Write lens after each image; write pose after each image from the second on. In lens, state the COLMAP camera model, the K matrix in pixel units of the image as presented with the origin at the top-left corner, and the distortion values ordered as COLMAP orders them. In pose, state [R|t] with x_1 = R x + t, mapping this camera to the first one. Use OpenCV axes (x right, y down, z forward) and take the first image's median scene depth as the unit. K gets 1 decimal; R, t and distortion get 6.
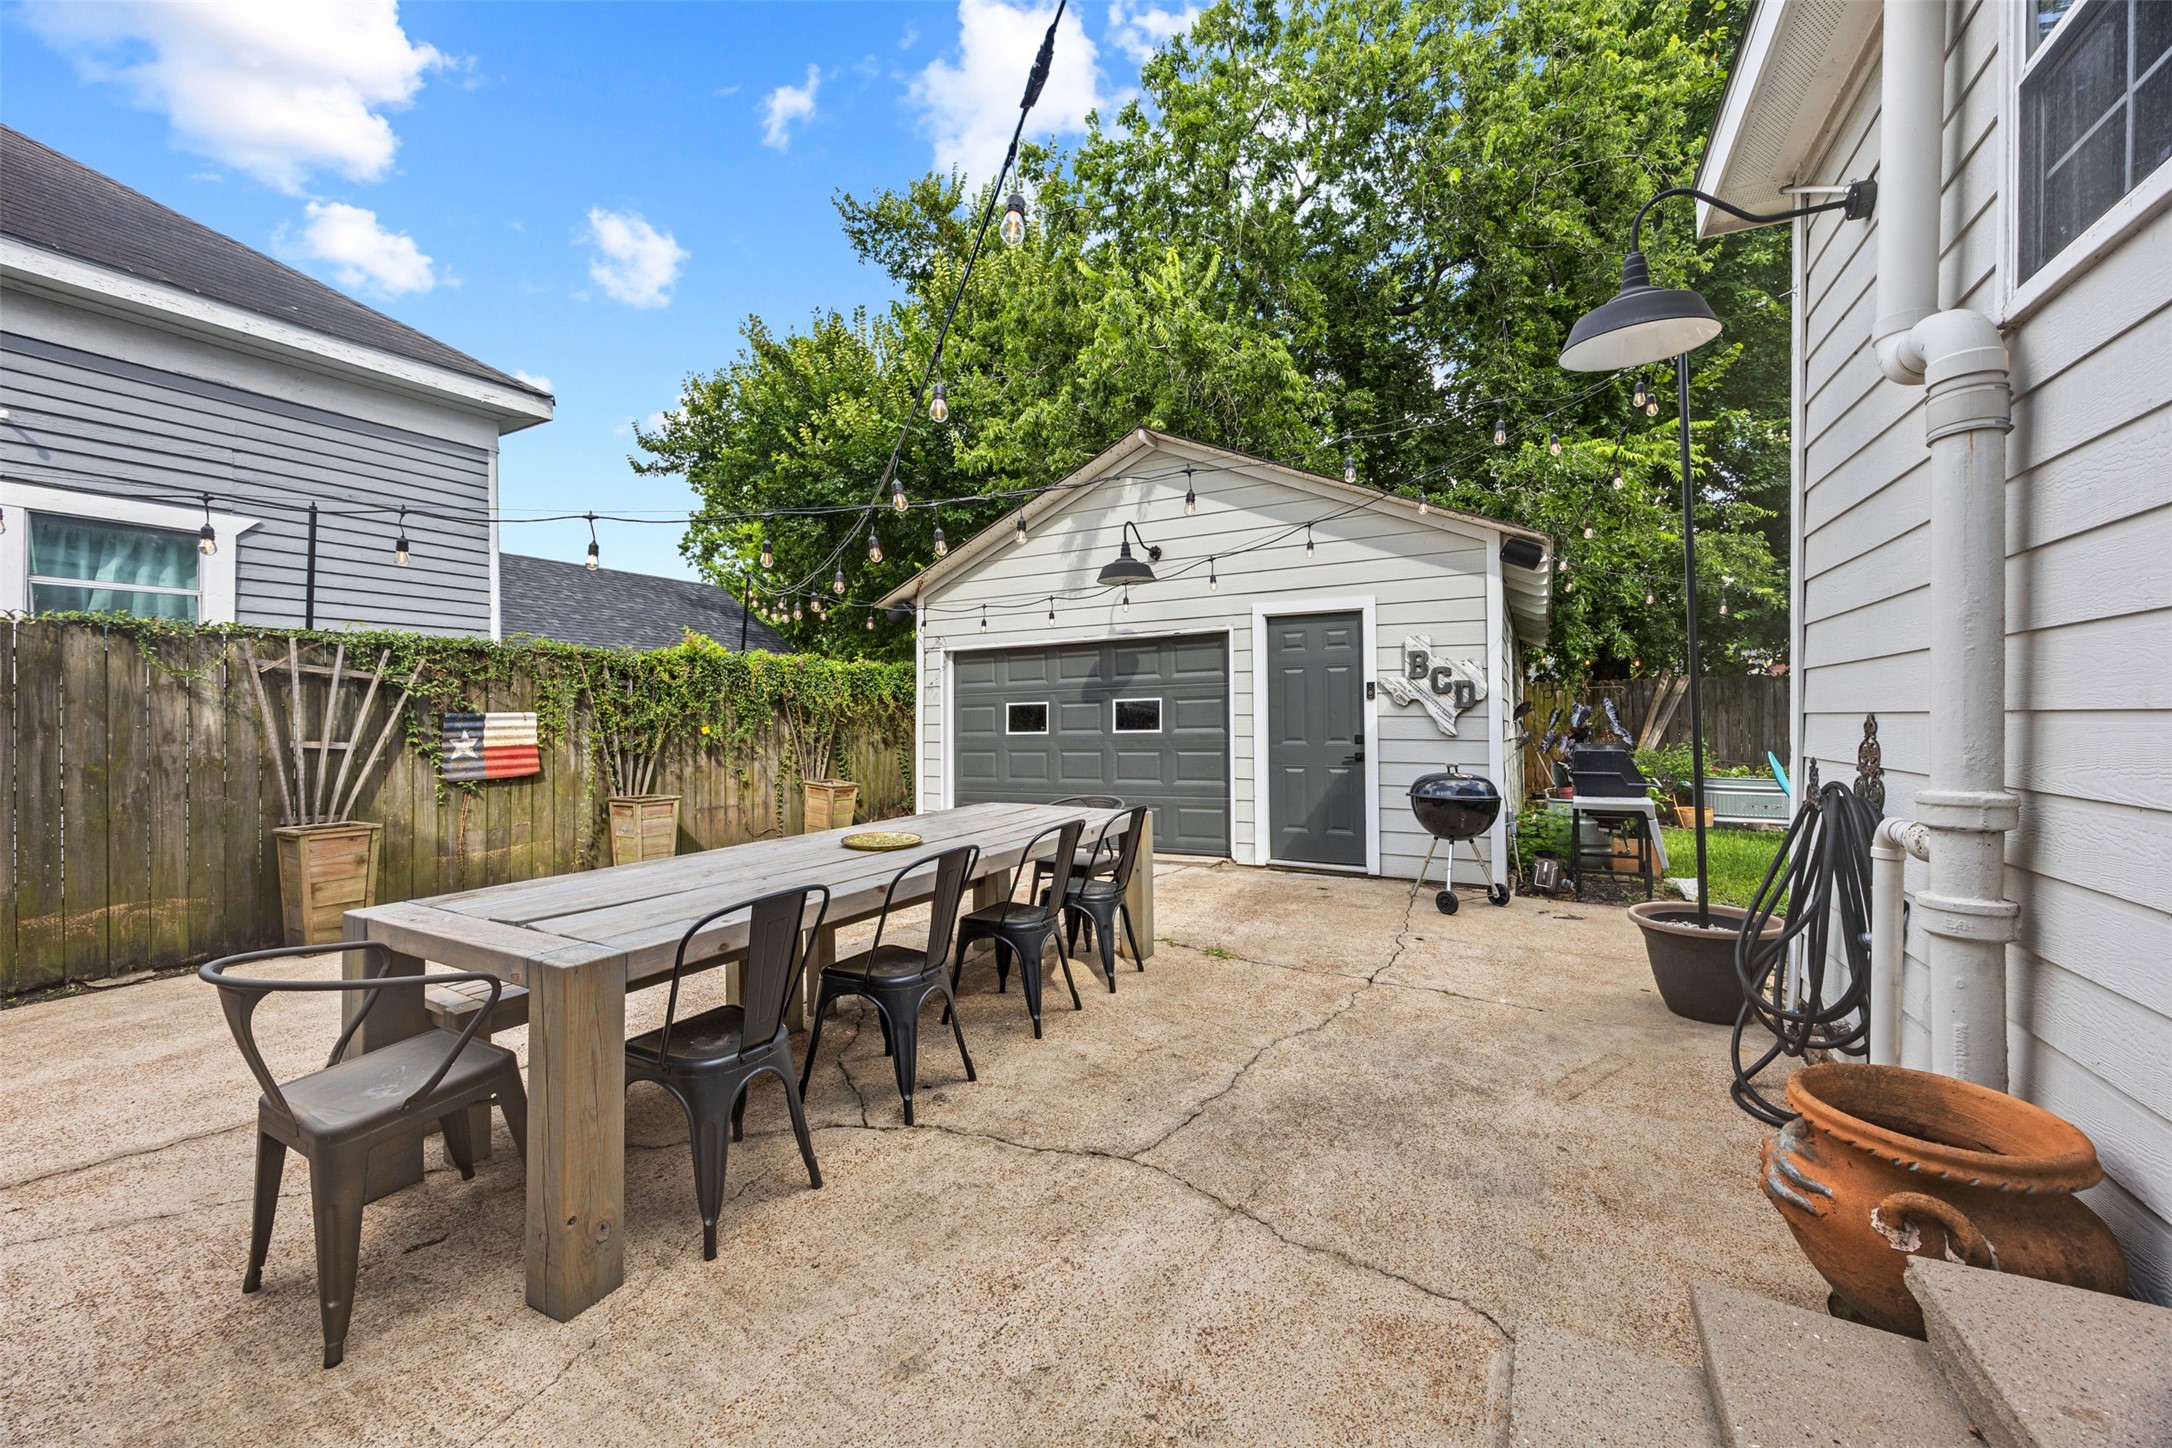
lens RADIAL K [[830.0, 0, 1085.1], [0, 830.0, 725.0], [0, 0, 1]] dist [0.002002, -0.000147]
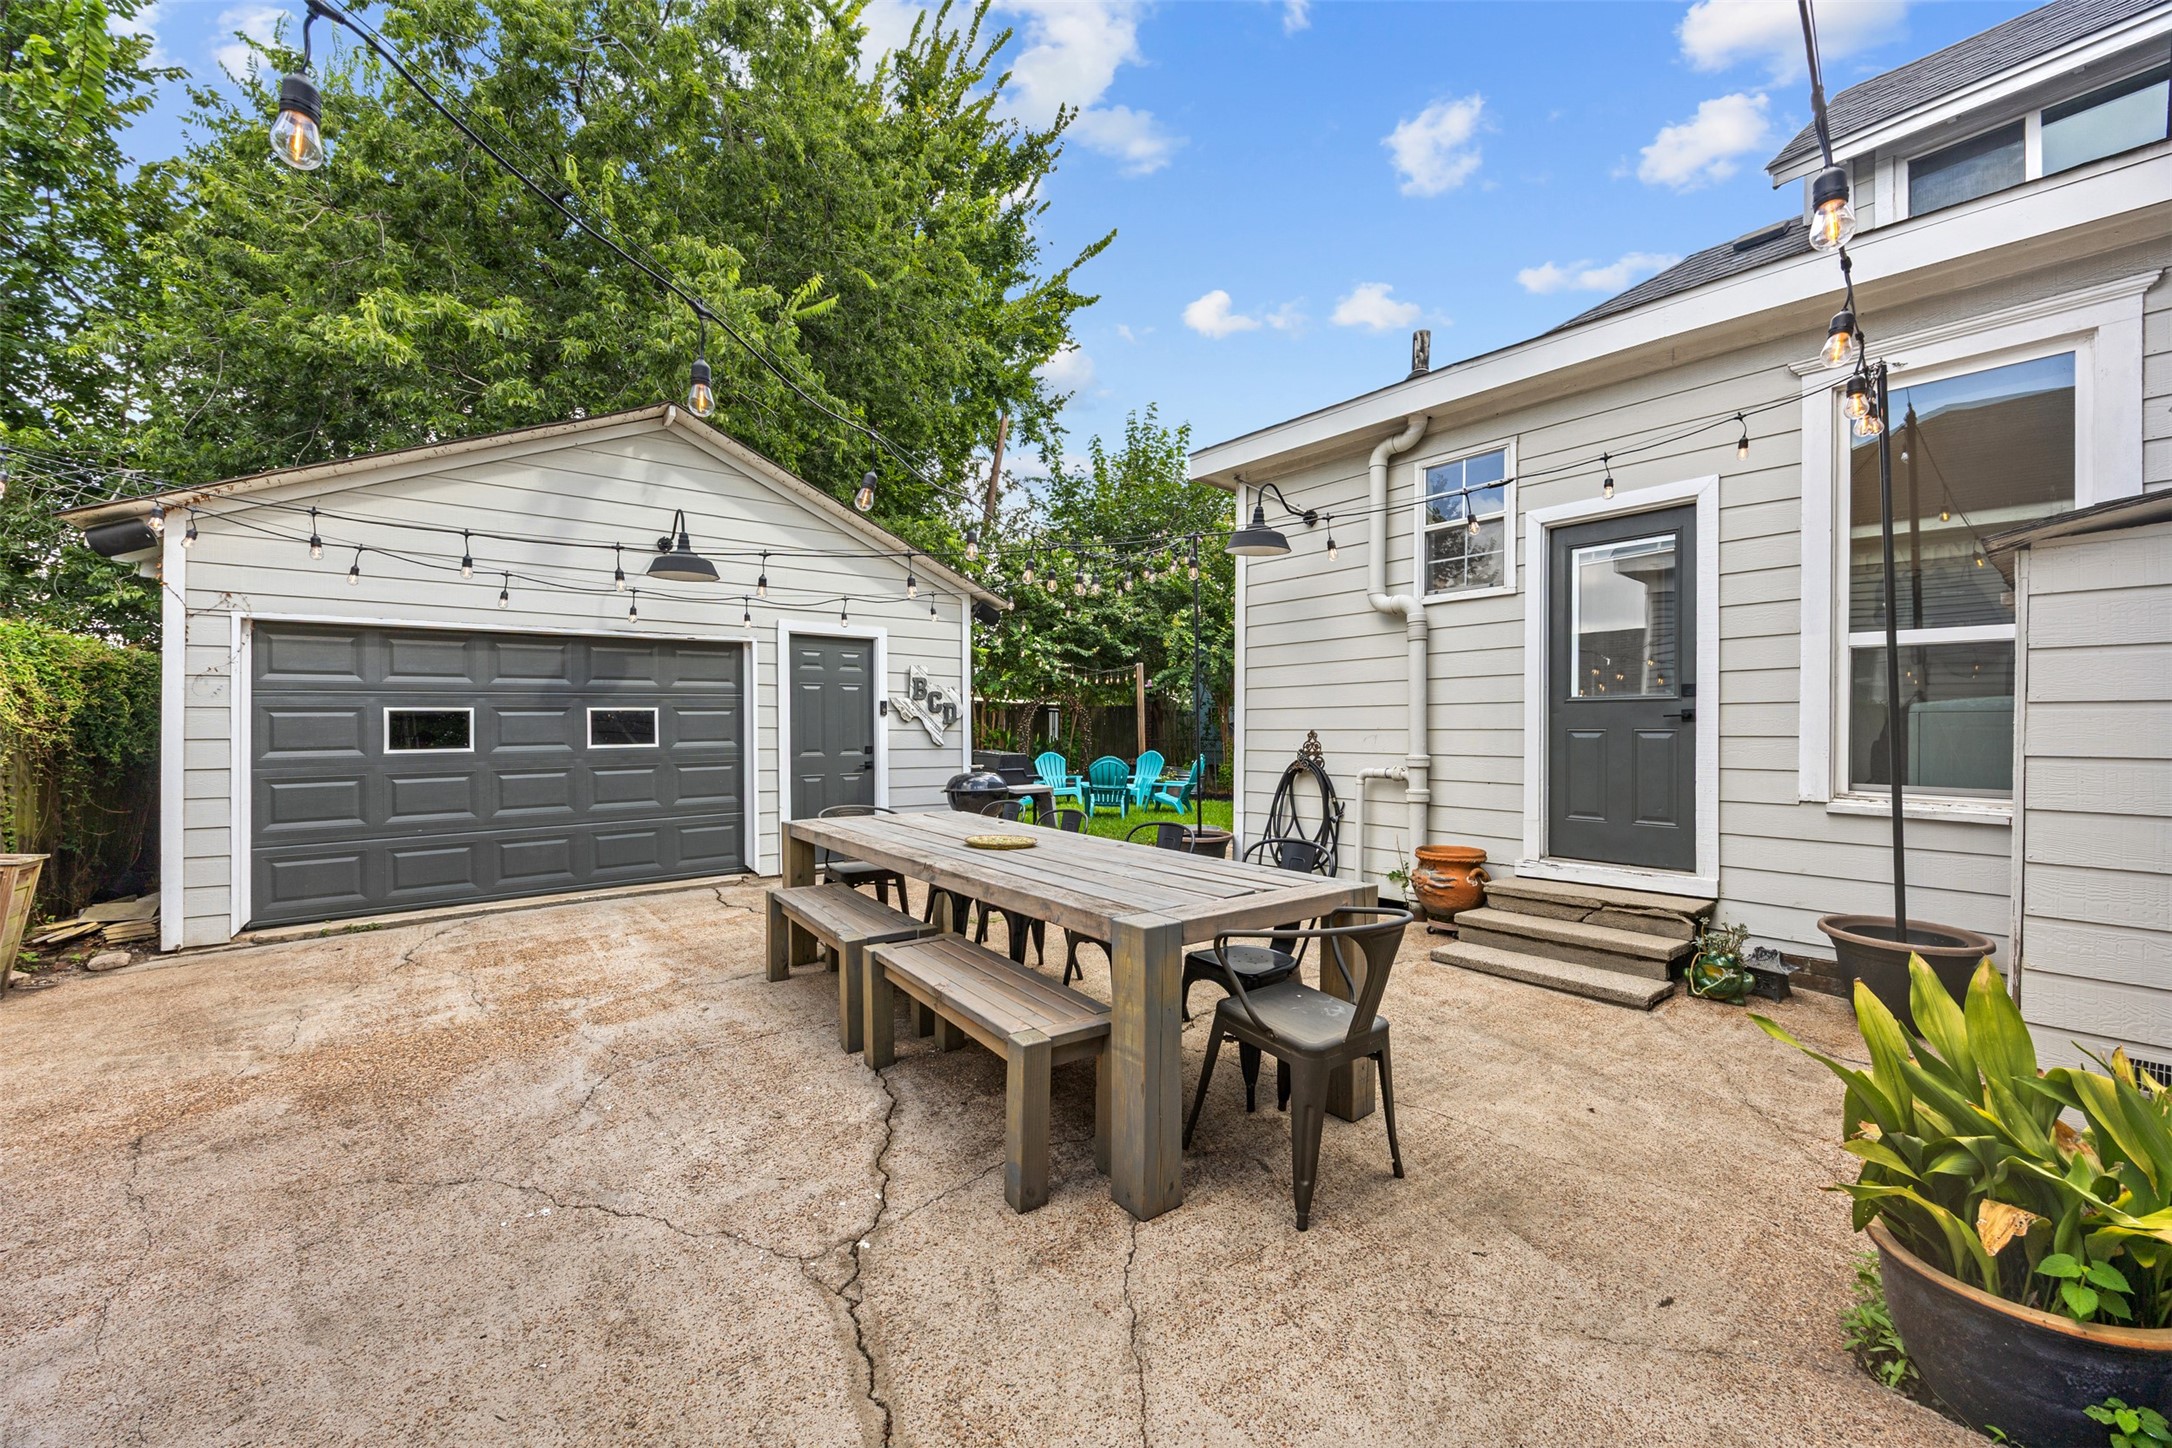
lens RADIAL K [[830.0, 0, 1130.4], [0, 830.0, 729.8], [0, 0, 1]] dist [0.002002, -0.000147]
pose [[0.378182, 0.005374, 0.925716, -0.605341], [0.006030, 0.999948, -0.008268, 0.001453], [-0.925712, 0.008709, 0.378130, 0.222100]]
